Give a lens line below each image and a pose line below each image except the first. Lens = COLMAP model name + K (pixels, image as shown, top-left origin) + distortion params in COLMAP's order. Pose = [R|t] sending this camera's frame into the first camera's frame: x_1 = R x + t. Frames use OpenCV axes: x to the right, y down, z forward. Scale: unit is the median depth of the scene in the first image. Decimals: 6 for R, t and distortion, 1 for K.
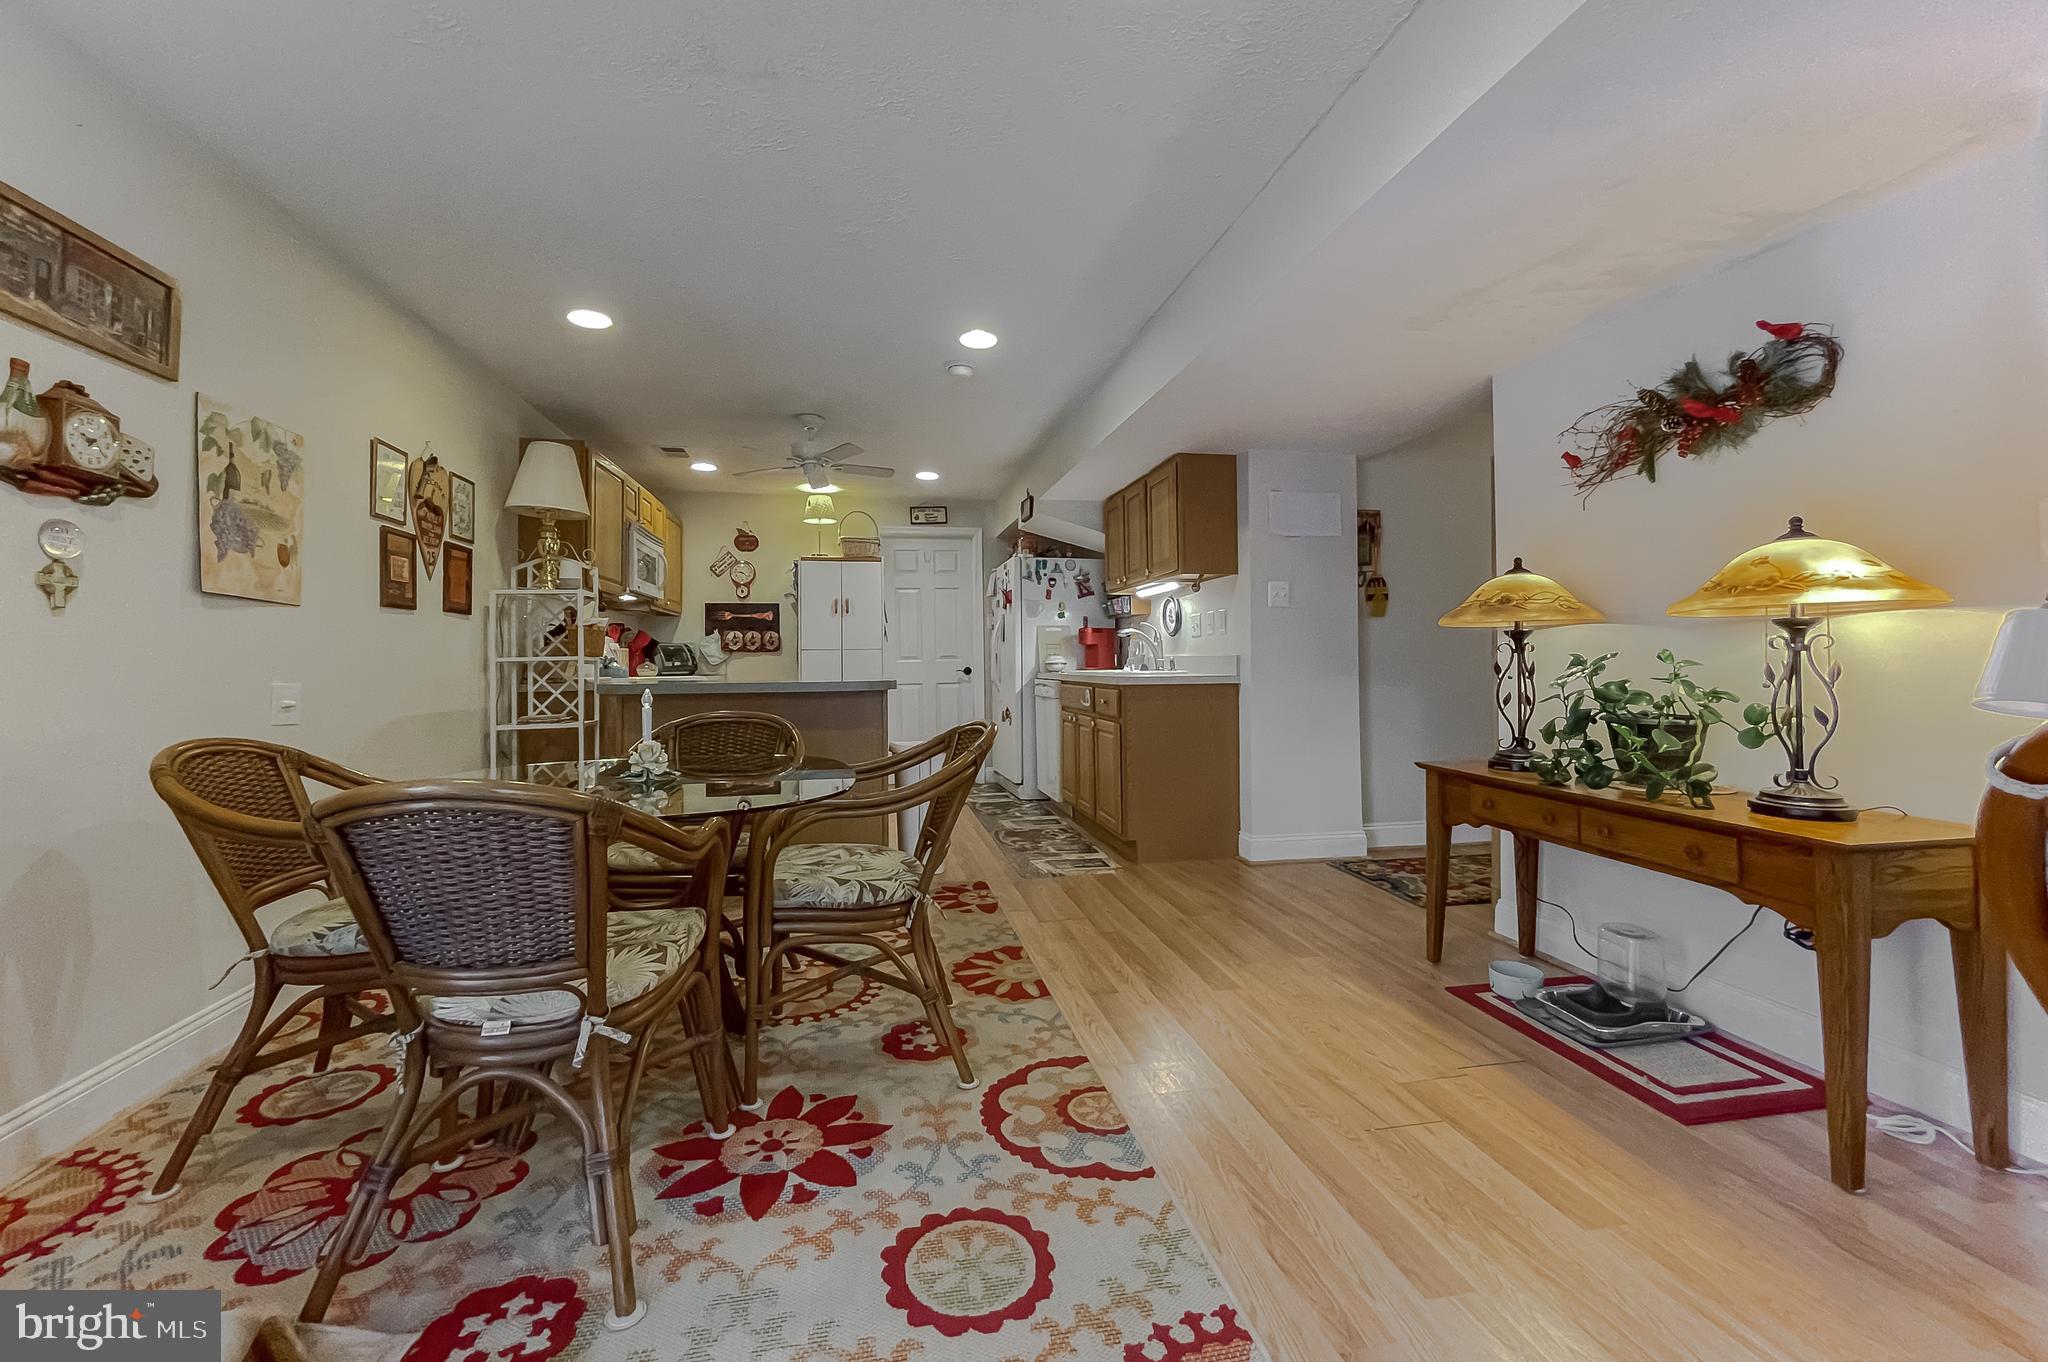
lens RADIAL K [[826.2, 0, 1016.7], [0, 826.2, 651.2], [0, 0, 1]] dist [-0.000378, 0.000264]
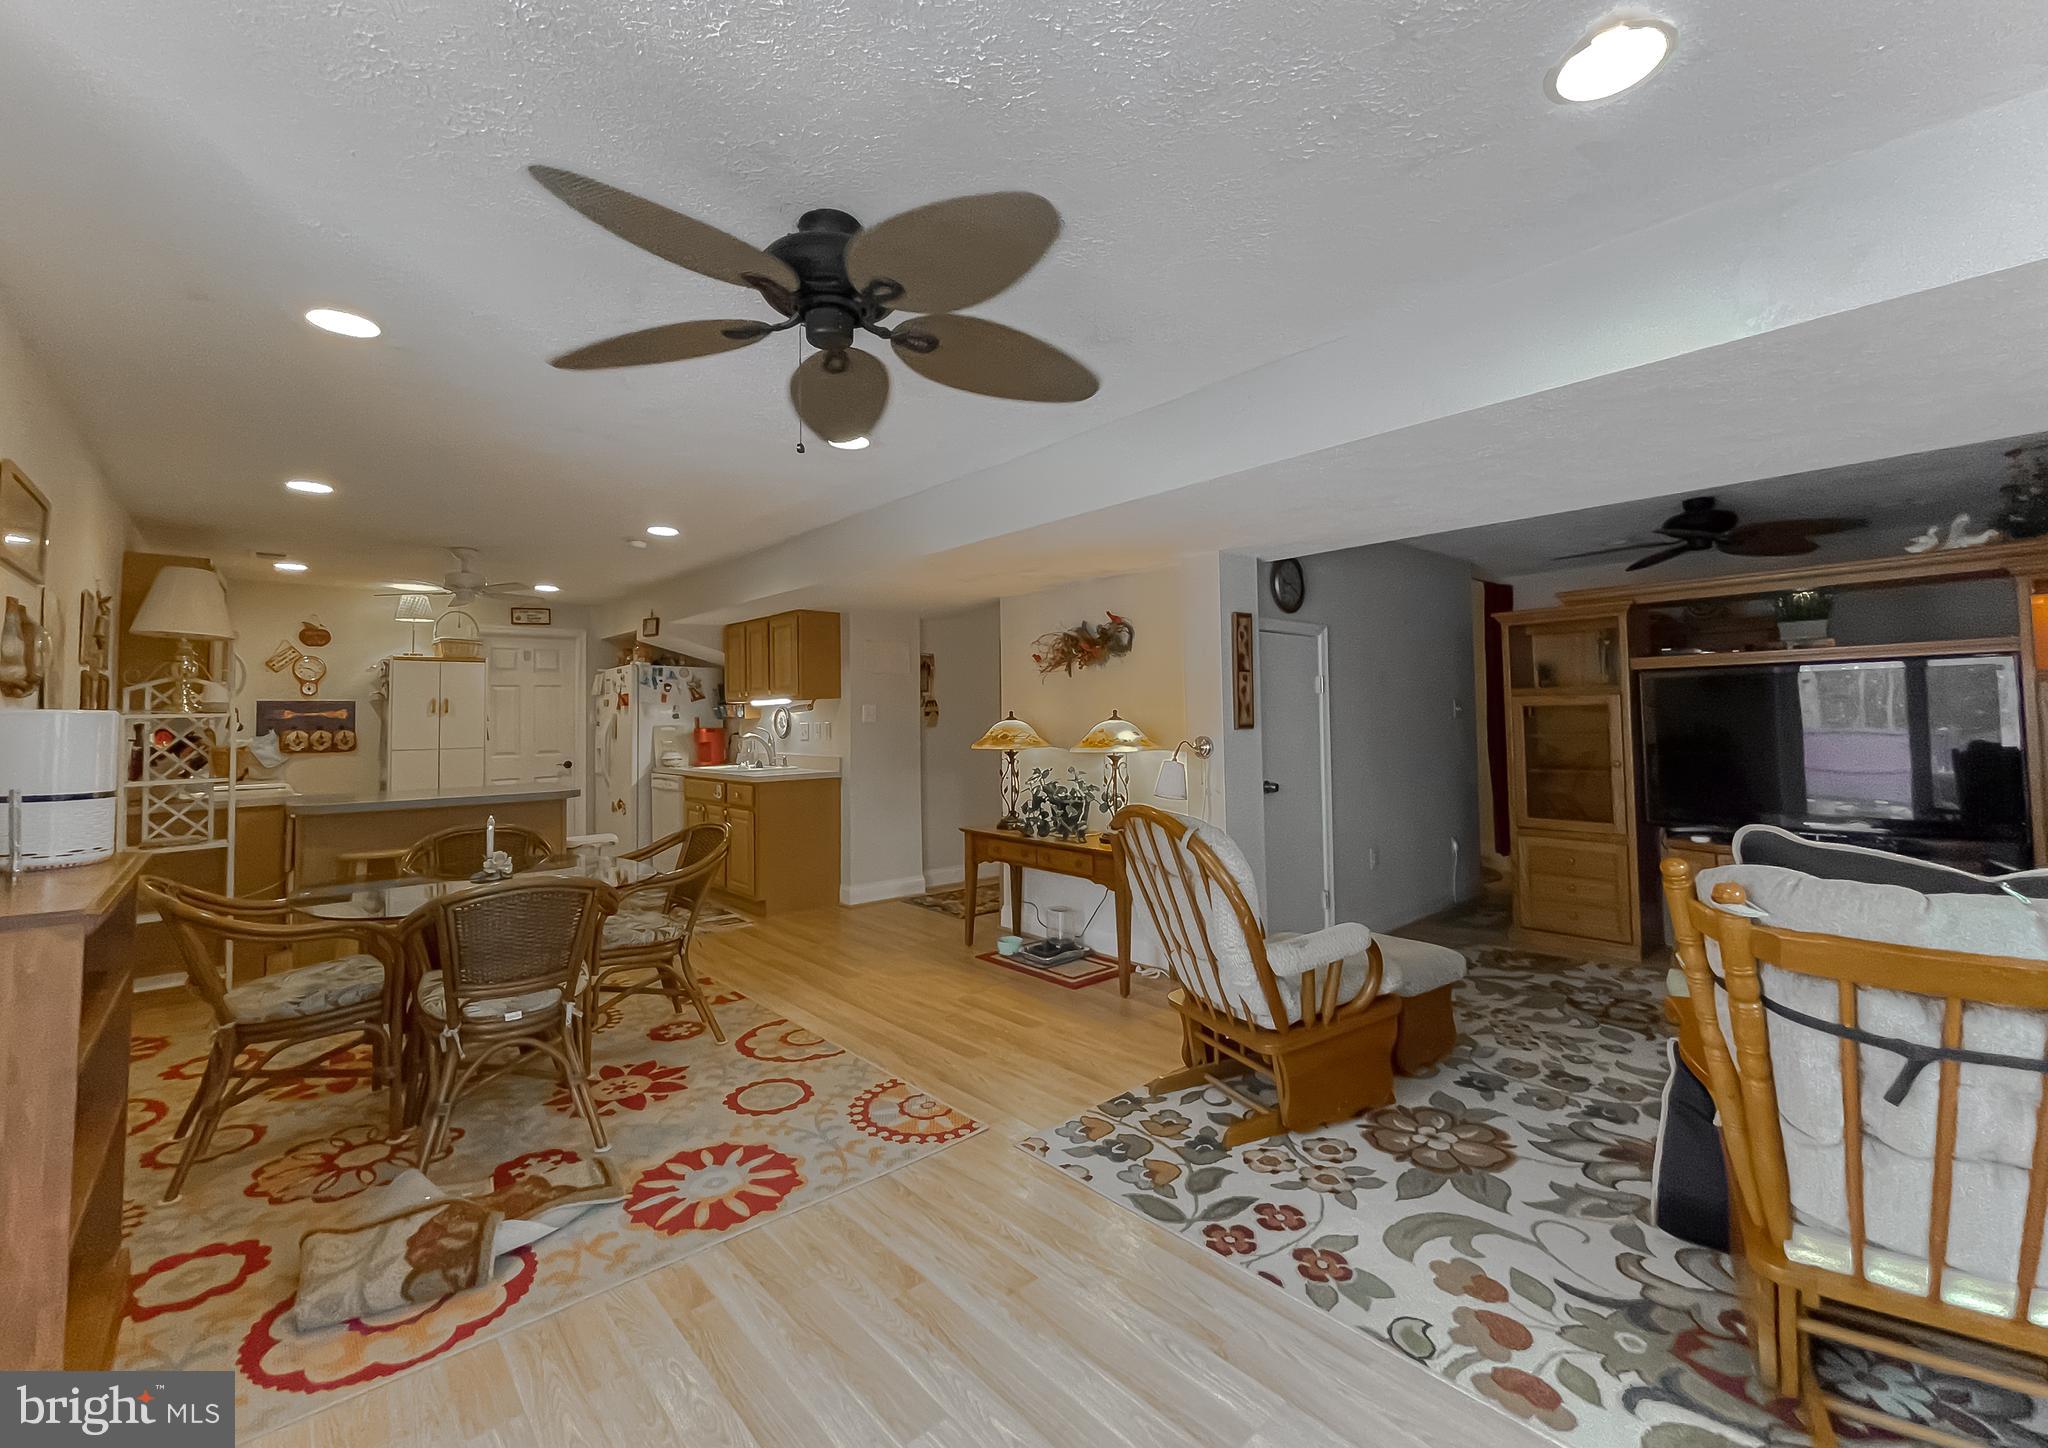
lens RADIAL K [[858.6, 0, 1022.2], [0, 858.6, 711.9], [0, 0, 1]] dist [-0.002879, 0.000029]
pose [[0.857422, 0.001822, 0.514610, -0.302509], [-0.000444, 0.999996, -0.002801, -0.096060], [-0.514613, 0.002173, 0.857420, -0.556565]]
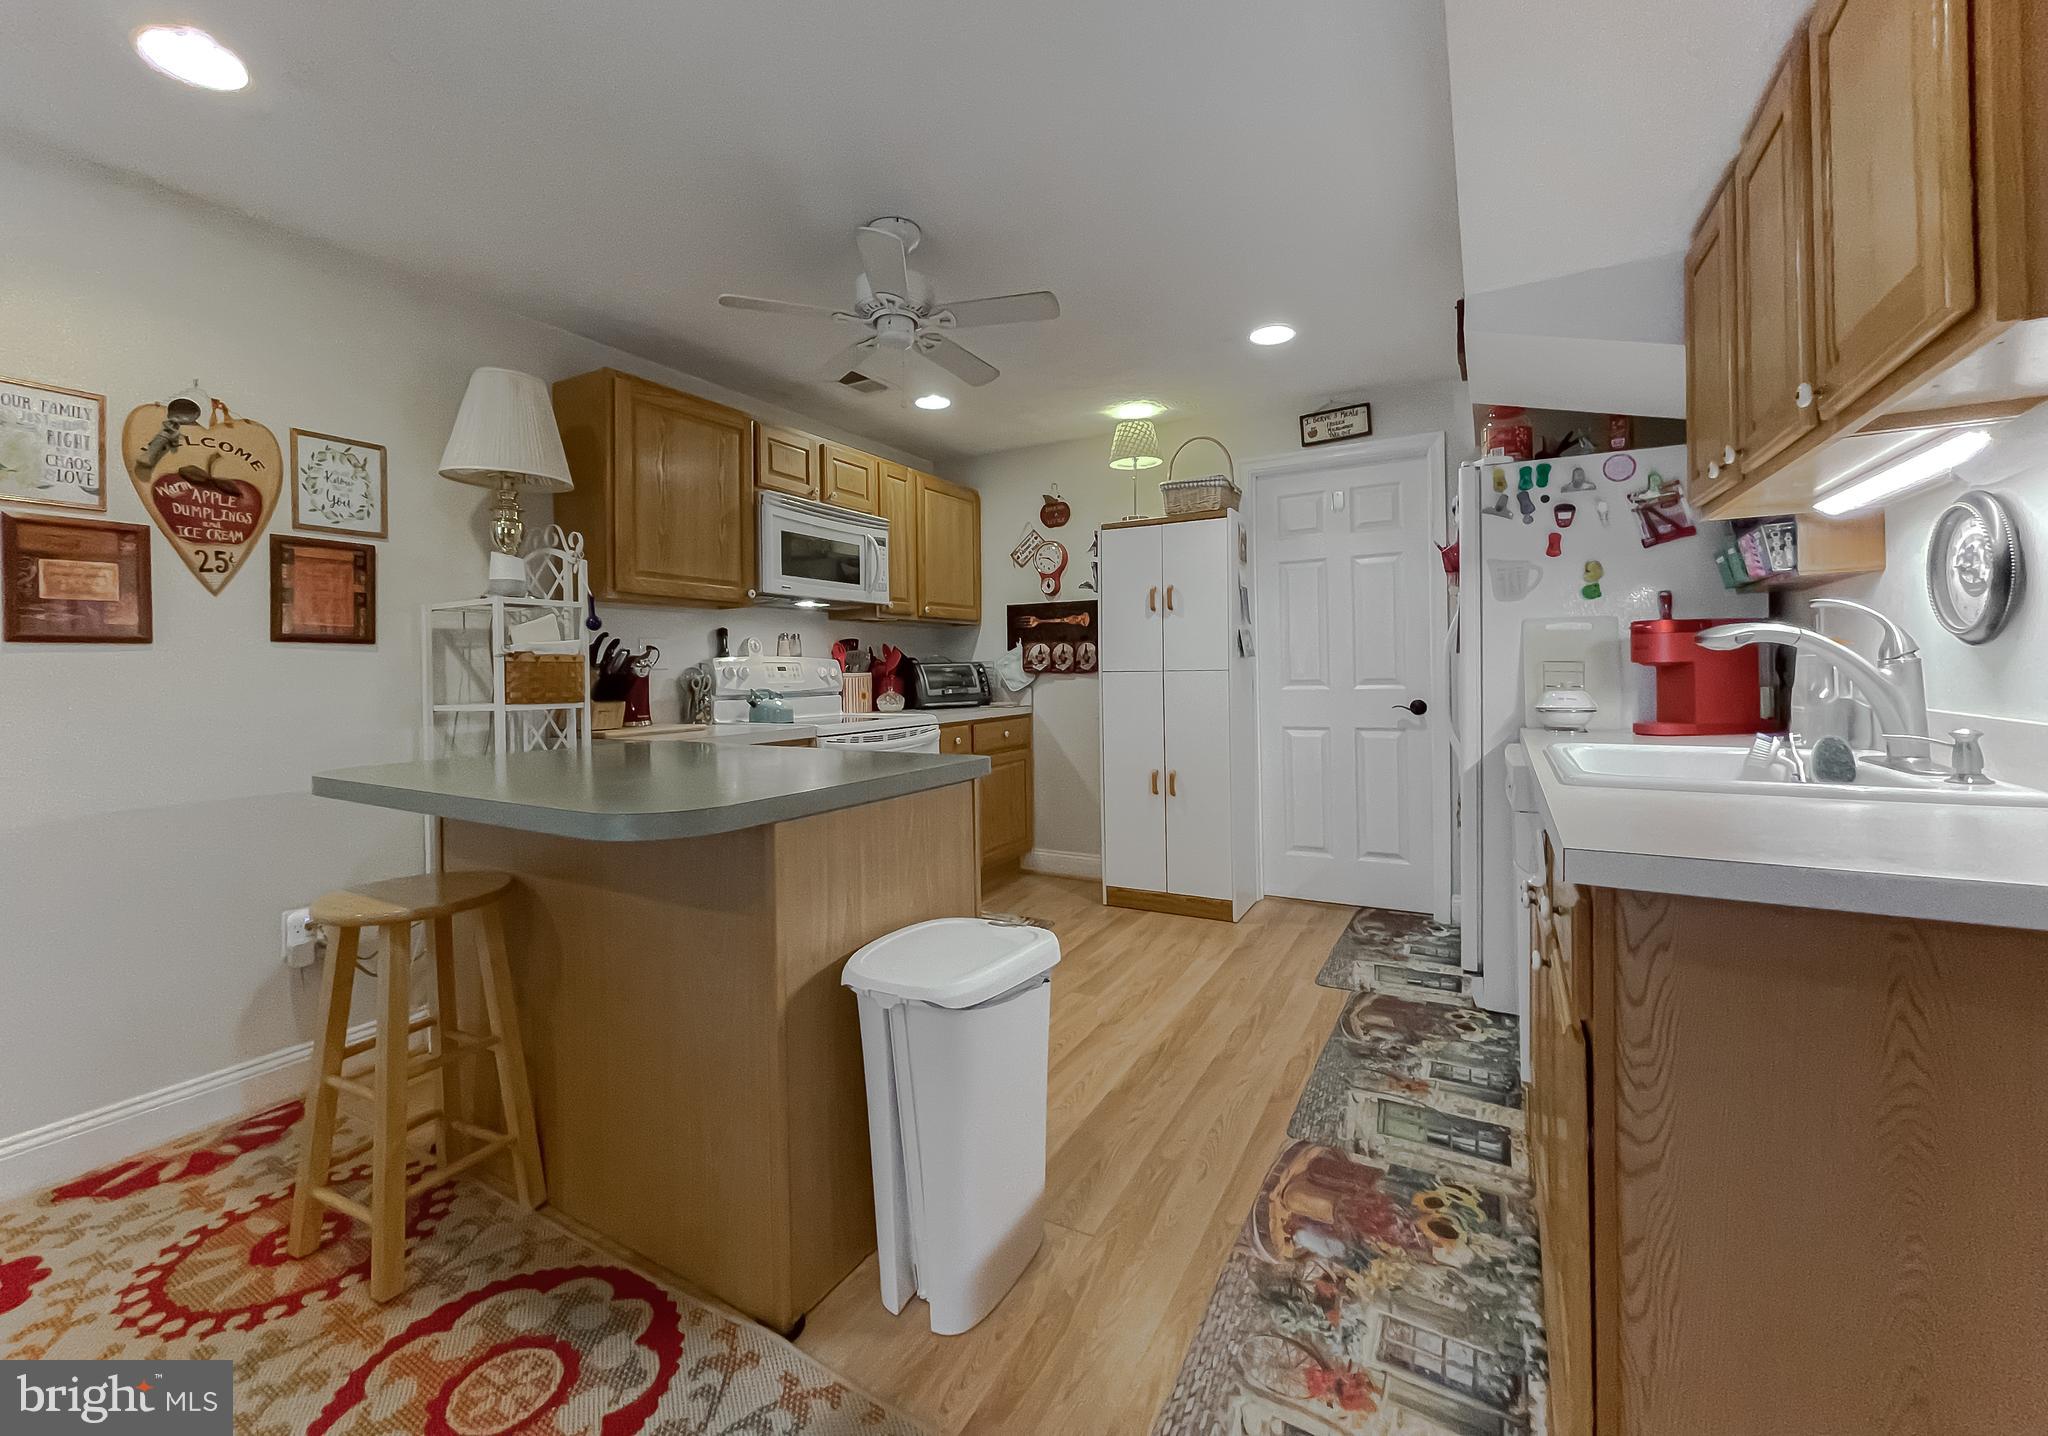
lens RADIAL K [[826.8, 0, 1019.4], [0, 826.8, 668.6], [0, 0, 1]] dist [-0.028812, 0.008274]
pose [[0.759765, -0.000963, -0.650197, 0.209792], [0.014484, 0.999776, 0.015444, -0.031255], [0.650036, -0.021152, 0.759609, 1.023408]]
